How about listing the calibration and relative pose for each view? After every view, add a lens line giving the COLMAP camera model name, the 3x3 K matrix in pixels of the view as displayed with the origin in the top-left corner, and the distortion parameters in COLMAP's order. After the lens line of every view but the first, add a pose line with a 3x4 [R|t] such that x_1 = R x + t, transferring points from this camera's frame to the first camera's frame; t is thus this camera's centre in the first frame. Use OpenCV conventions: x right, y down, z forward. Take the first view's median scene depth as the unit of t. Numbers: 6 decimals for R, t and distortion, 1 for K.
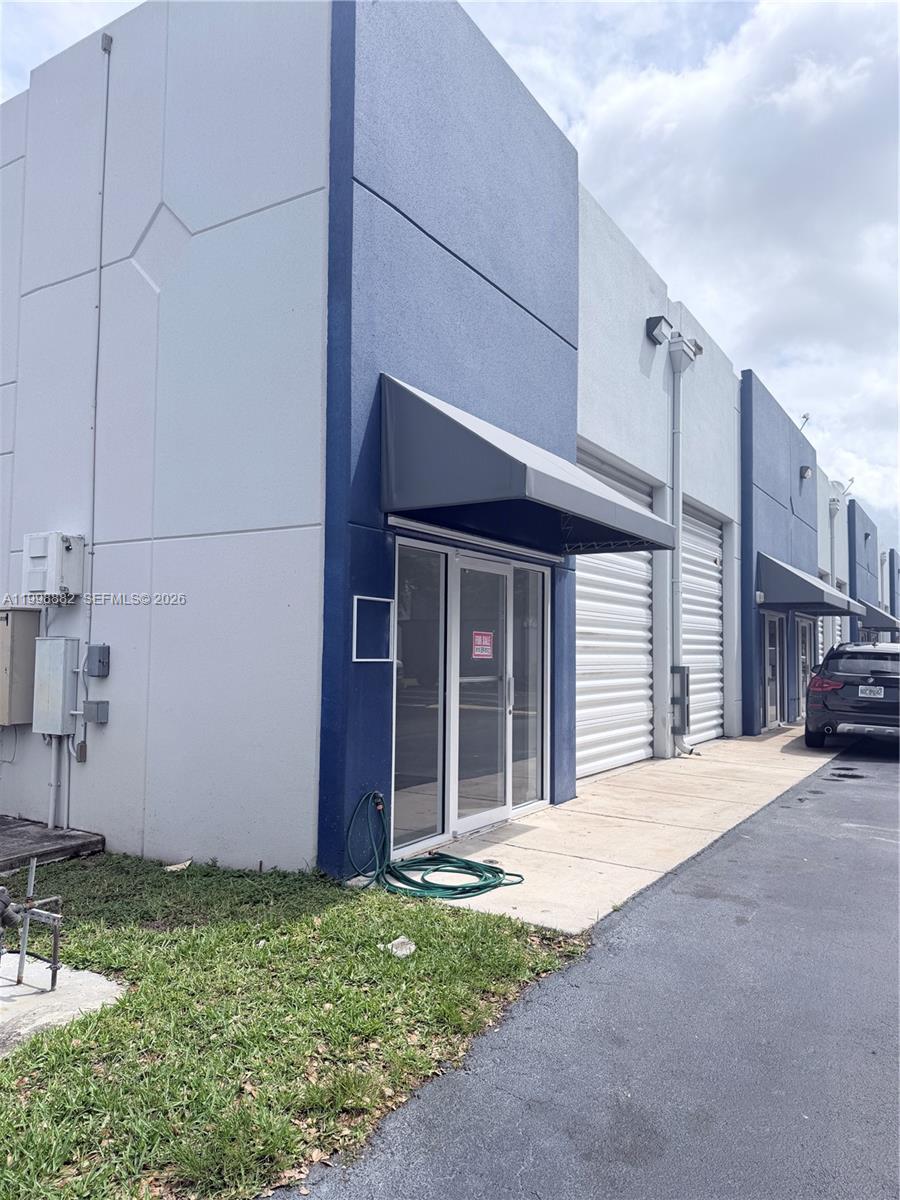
lens RADIAL K [[843.2, 0, 418.1], [0, 843.2, 605.5], [0, 0, 1]] dist [0.040829, -0.047487]
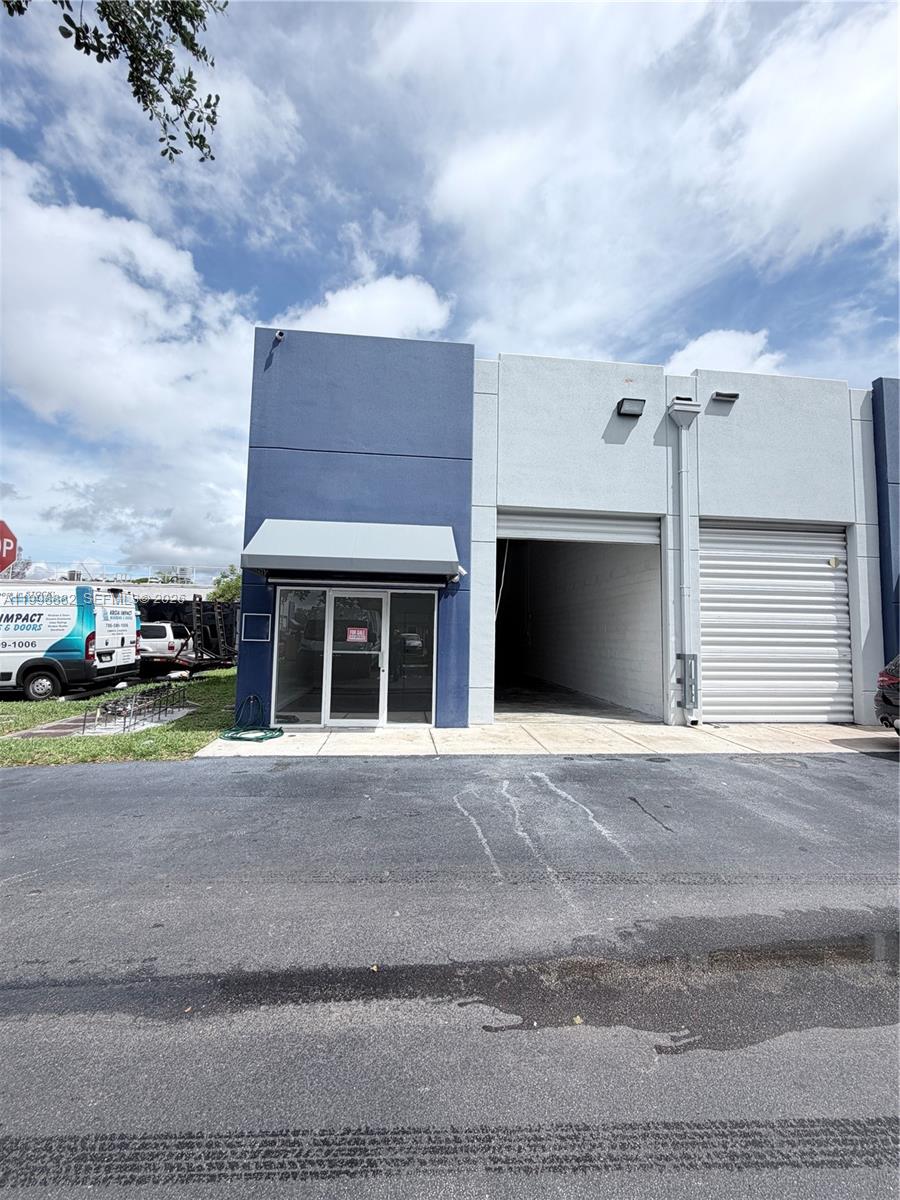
lens RADIAL K [[475.5, 0, 449.2], [0, 475.5, 599.5], [0, 0, 1]] dist [-0.003268, 0.001775]
pose [[0.634651, -0.051238, -0.771099, 1.130360], [0.027854, 0.998668, -0.043434, 0.020025], [0.772297, 0.006088, 0.635233, 0.479666]]
